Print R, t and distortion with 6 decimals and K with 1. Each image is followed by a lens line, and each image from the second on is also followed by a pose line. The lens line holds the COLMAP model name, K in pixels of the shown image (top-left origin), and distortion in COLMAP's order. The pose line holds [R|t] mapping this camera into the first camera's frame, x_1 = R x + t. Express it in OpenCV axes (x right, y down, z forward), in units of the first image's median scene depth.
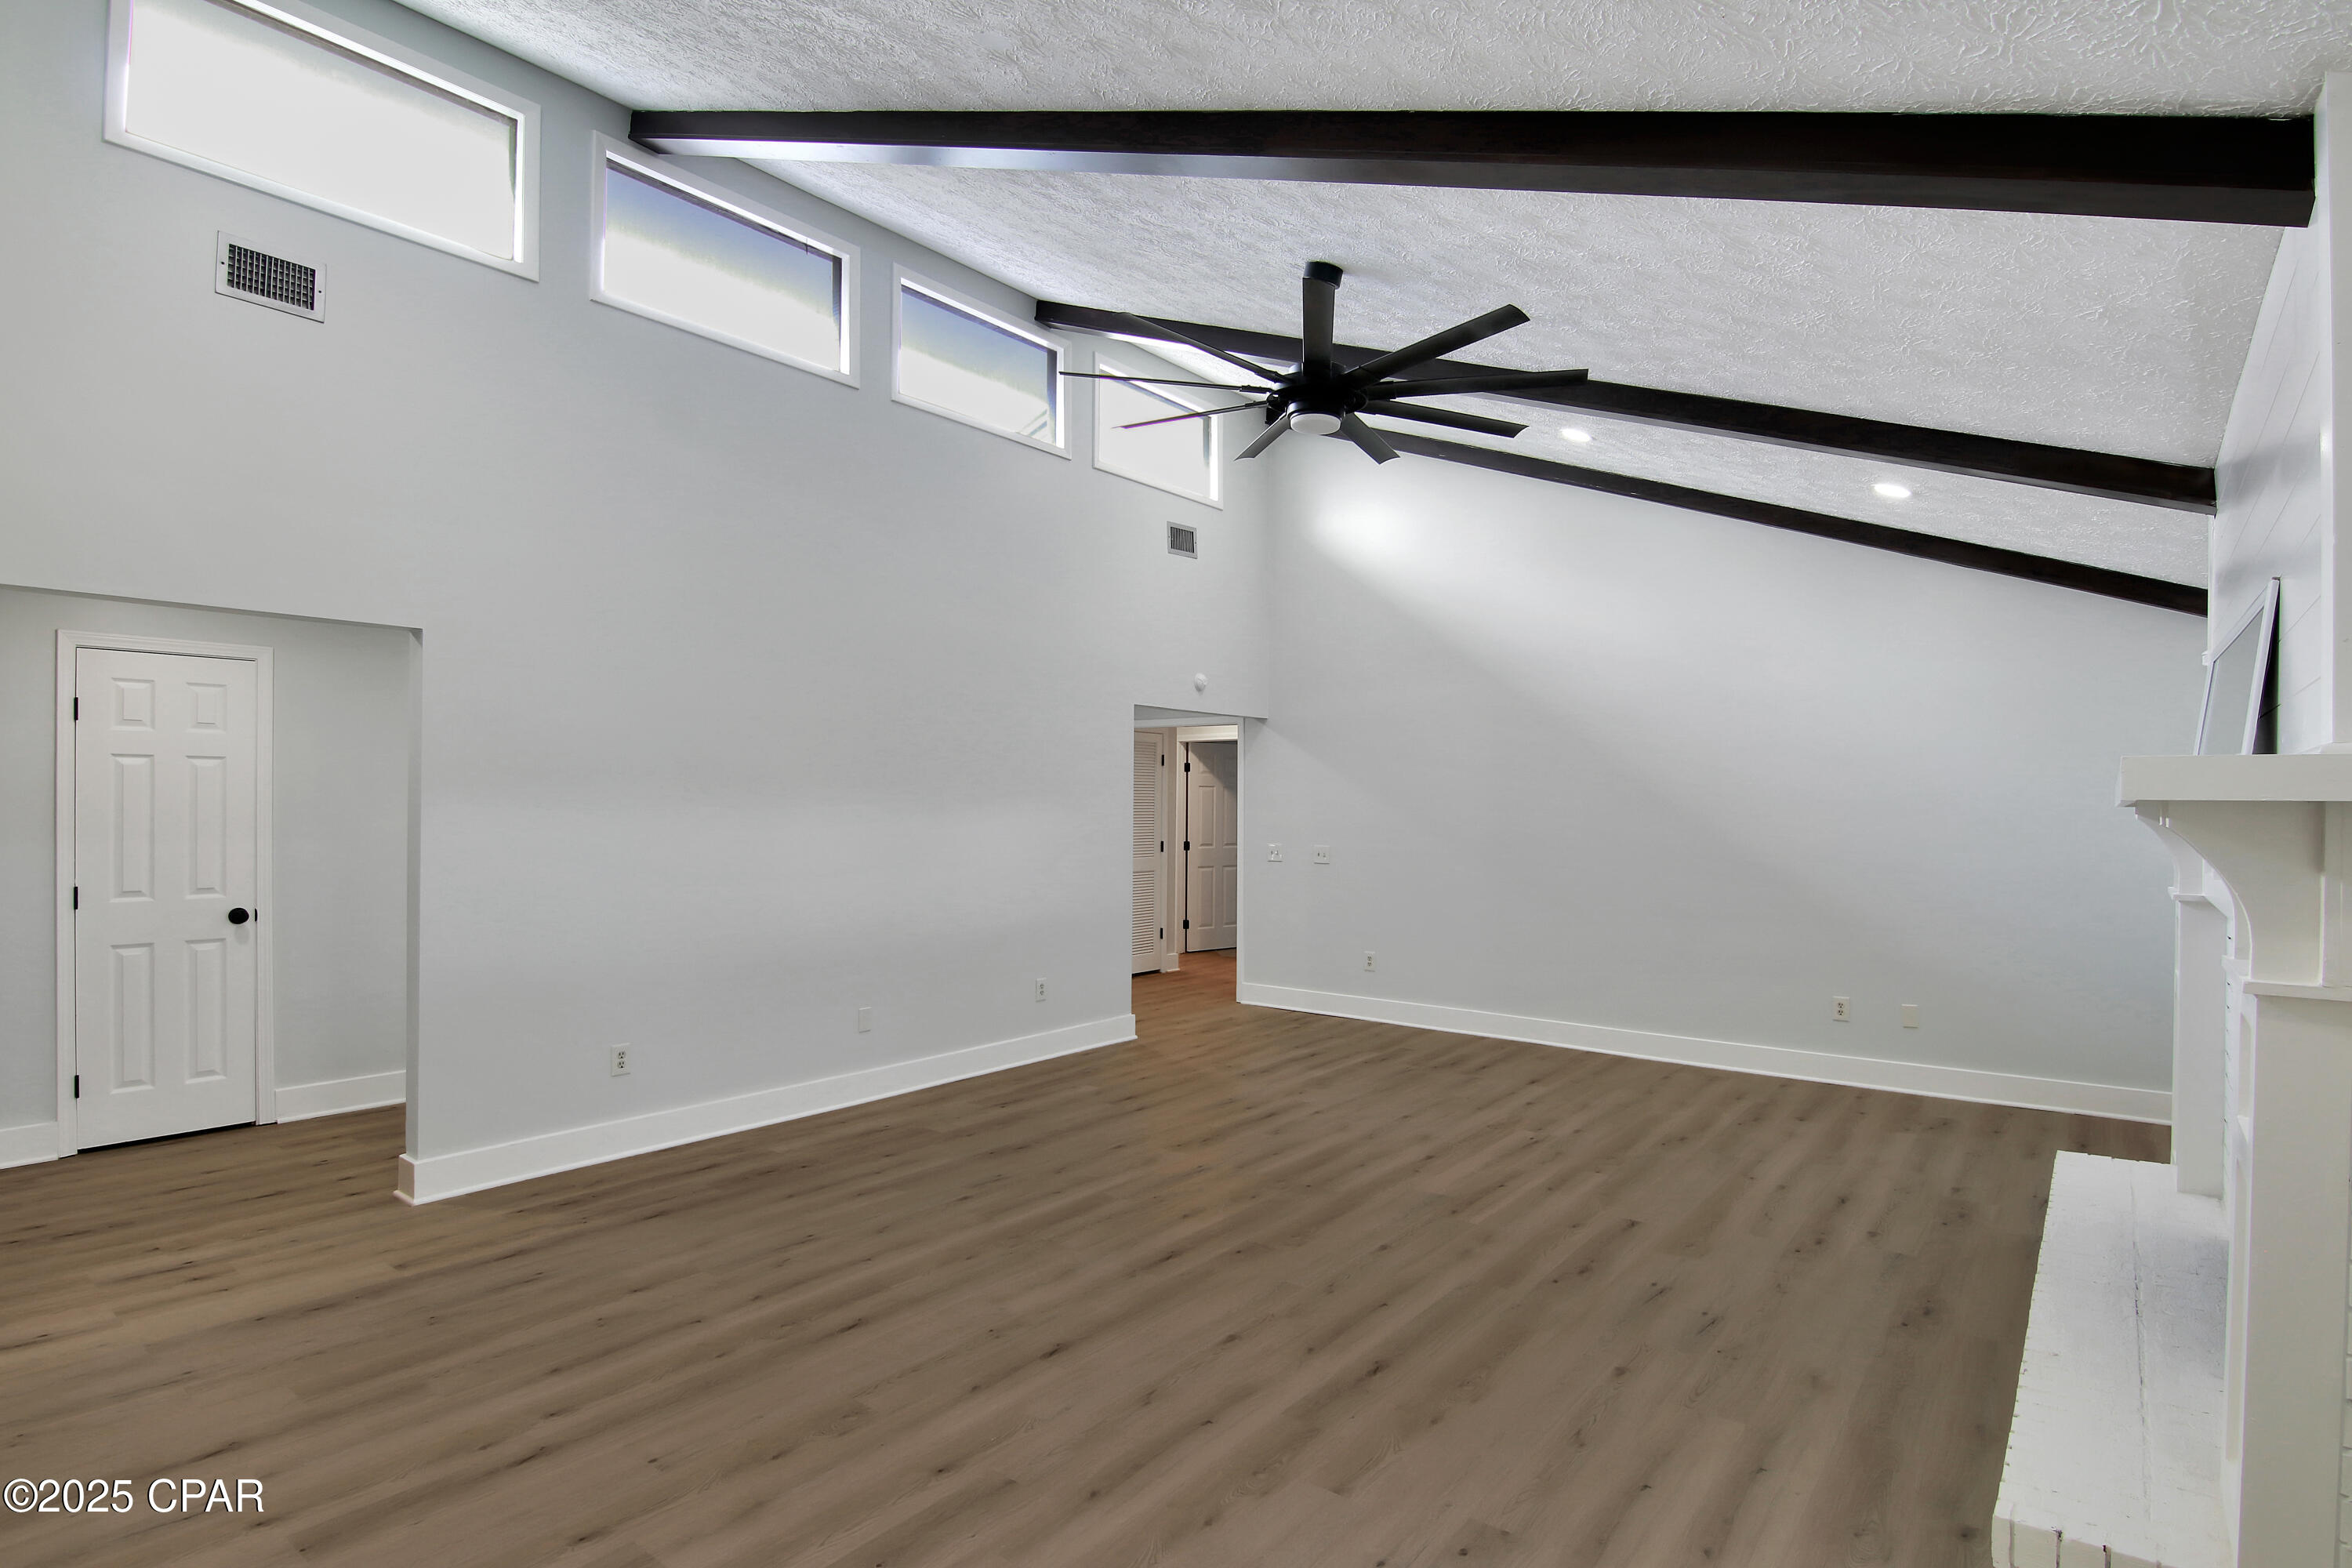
lens RADIAL K [[1204.3, 0, 1184.9], [0, 1204.3, 809.9], [0, 0, 1]] dist [-0.015158, -0.000985]
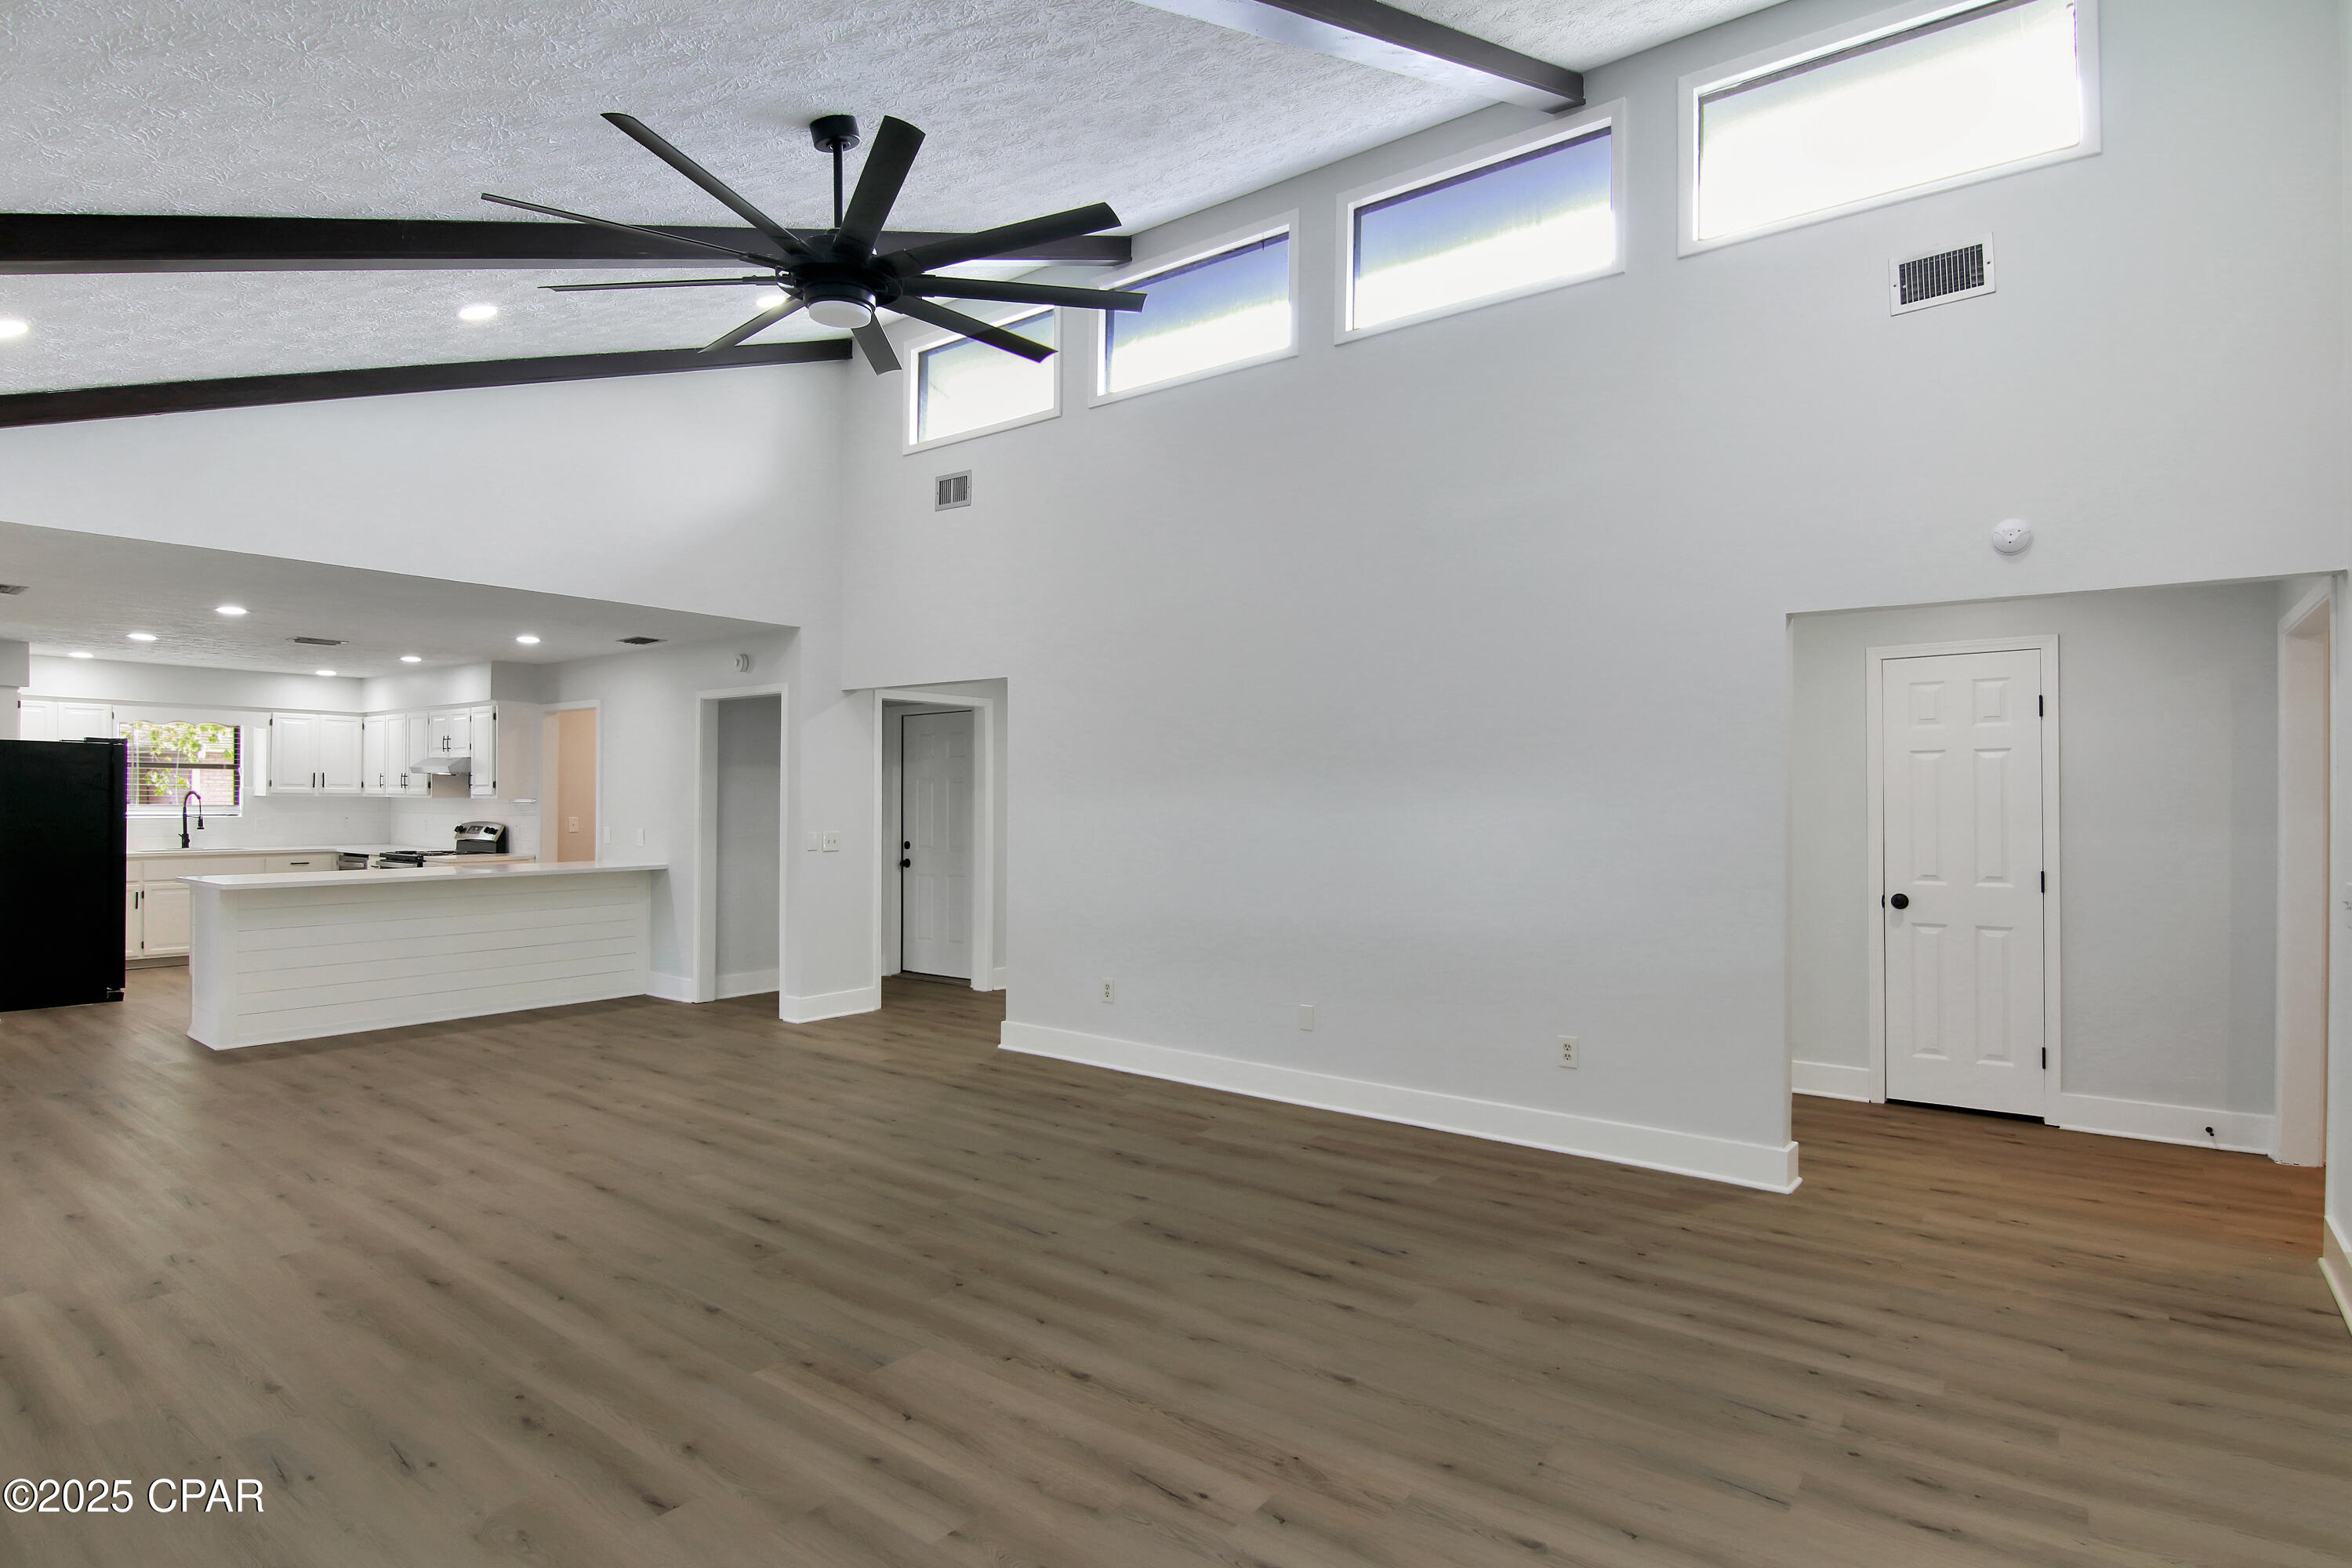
lens RADIAL K [[1204.3, 0, 1184.9], [0, 1204.3, 809.9], [0, 0, 1]] dist [-0.015158, -0.000985]
pose [[0.011041, 0.007015, -0.999914, 0.844687], [-0.009709, 0.999929, 0.006908, 0.006488], [0.999892, 0.009632, 0.011108, 1.111572]]
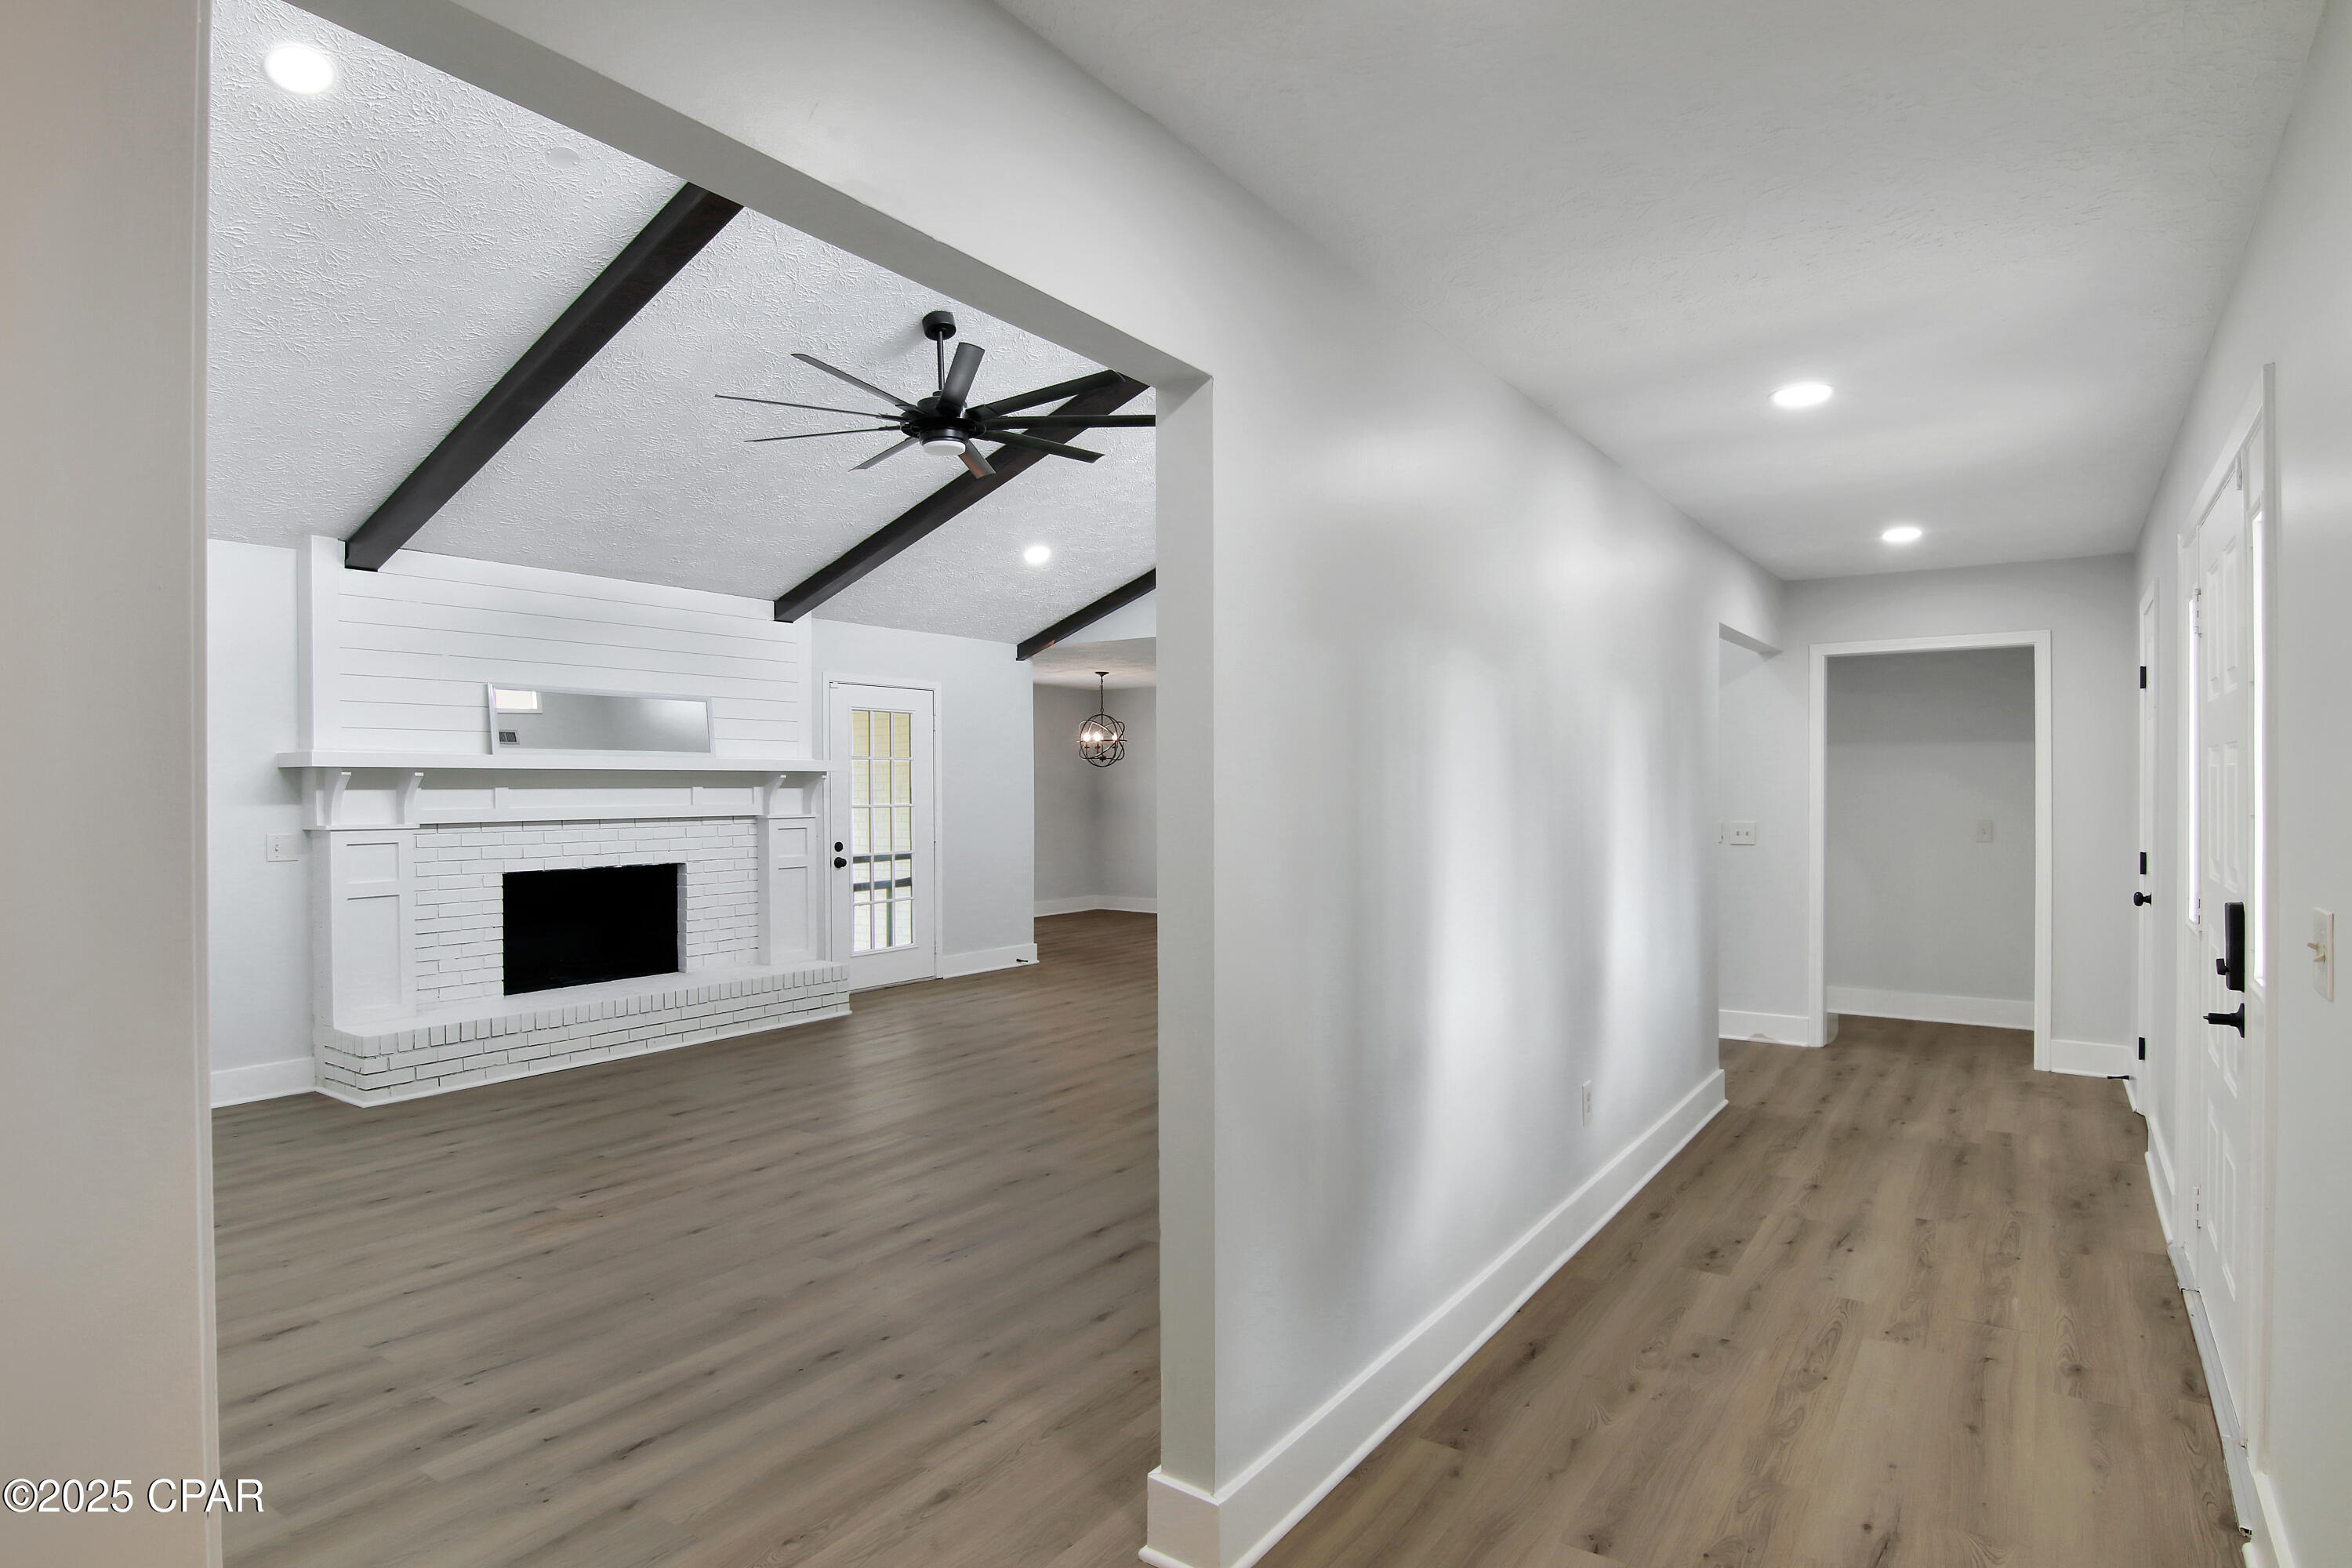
lens RADIAL K [[1292.8, 0, 1176.0], [0, 1292.8, 784.0], [0, 0, 1]] dist [-0.020189, 0.000763]
pose [[-0.998496, -0.002383, -0.054780, -0.047241], [-0.002658, 0.999984, 0.004943, 0.007596], [0.054767, 0.005082, -0.998486, 2.067928]]
